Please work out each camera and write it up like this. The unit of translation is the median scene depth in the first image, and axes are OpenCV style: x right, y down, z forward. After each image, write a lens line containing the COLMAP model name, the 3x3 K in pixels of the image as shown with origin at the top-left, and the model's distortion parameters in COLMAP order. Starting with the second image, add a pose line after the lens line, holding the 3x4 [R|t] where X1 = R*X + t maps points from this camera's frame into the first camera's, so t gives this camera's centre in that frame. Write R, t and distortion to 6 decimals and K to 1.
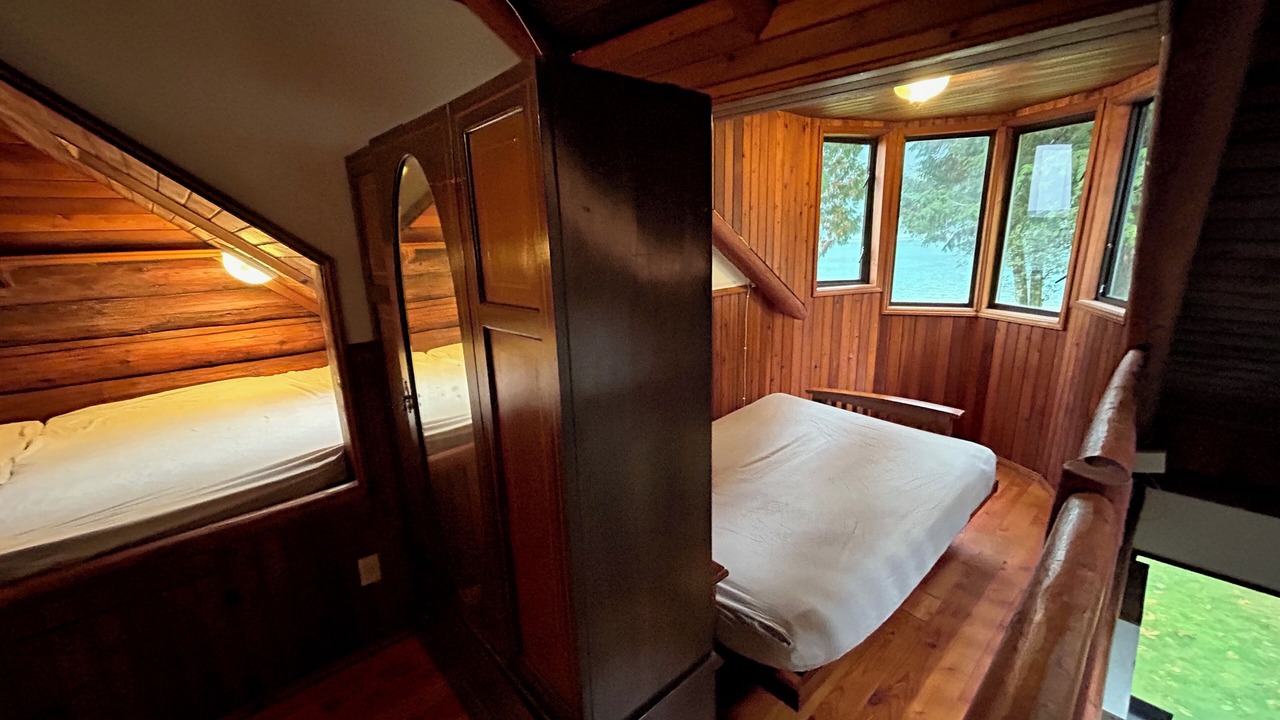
lens RADIAL K [[516.4, 0, 636.9], [0, 516.4, 364.2], [0, 0, 1]] dist [0.002803, 0.000148]
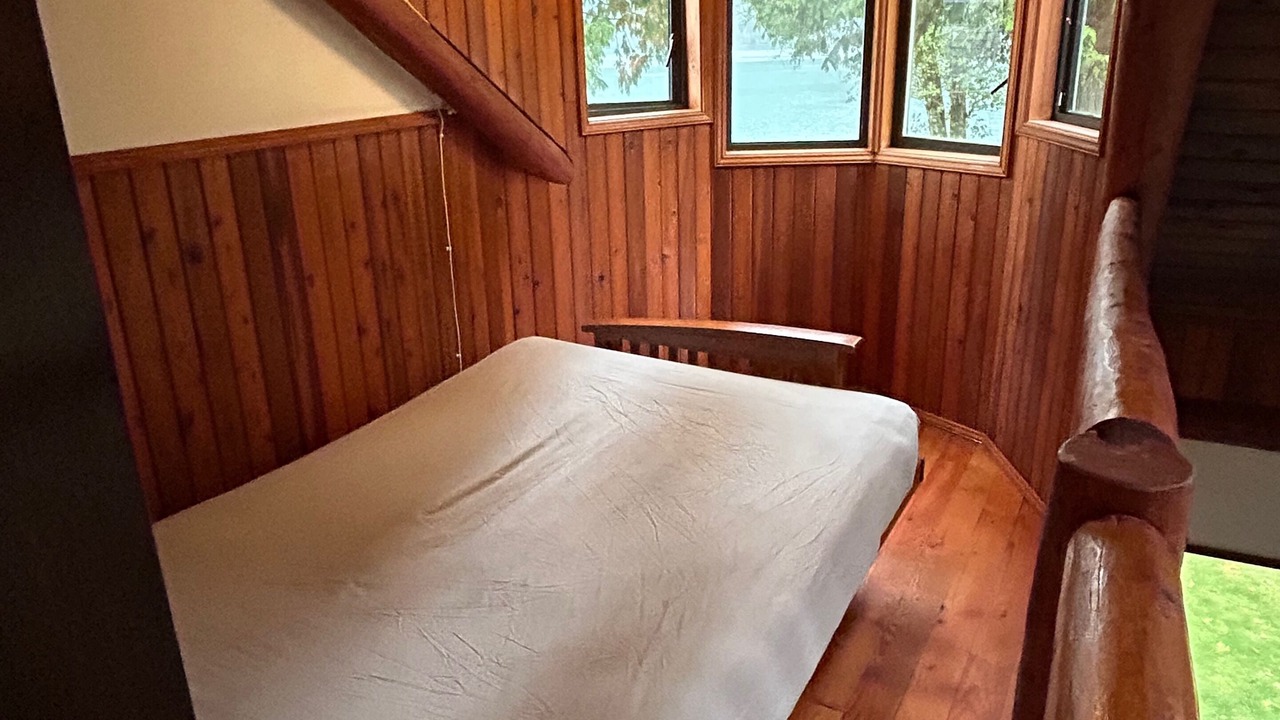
lens RADIAL K [[932.9, 0, 636.9], [0, 932.9, 359.6], [0, 0, 1]] dist [0.021148, -0.018552]
pose [[0.945483, -0.103328, 0.308844, 0.102207], [0.081281, 0.993191, 0.083455, 0.012290], [-0.315364, -0.053802, 0.947444, 0.142497]]
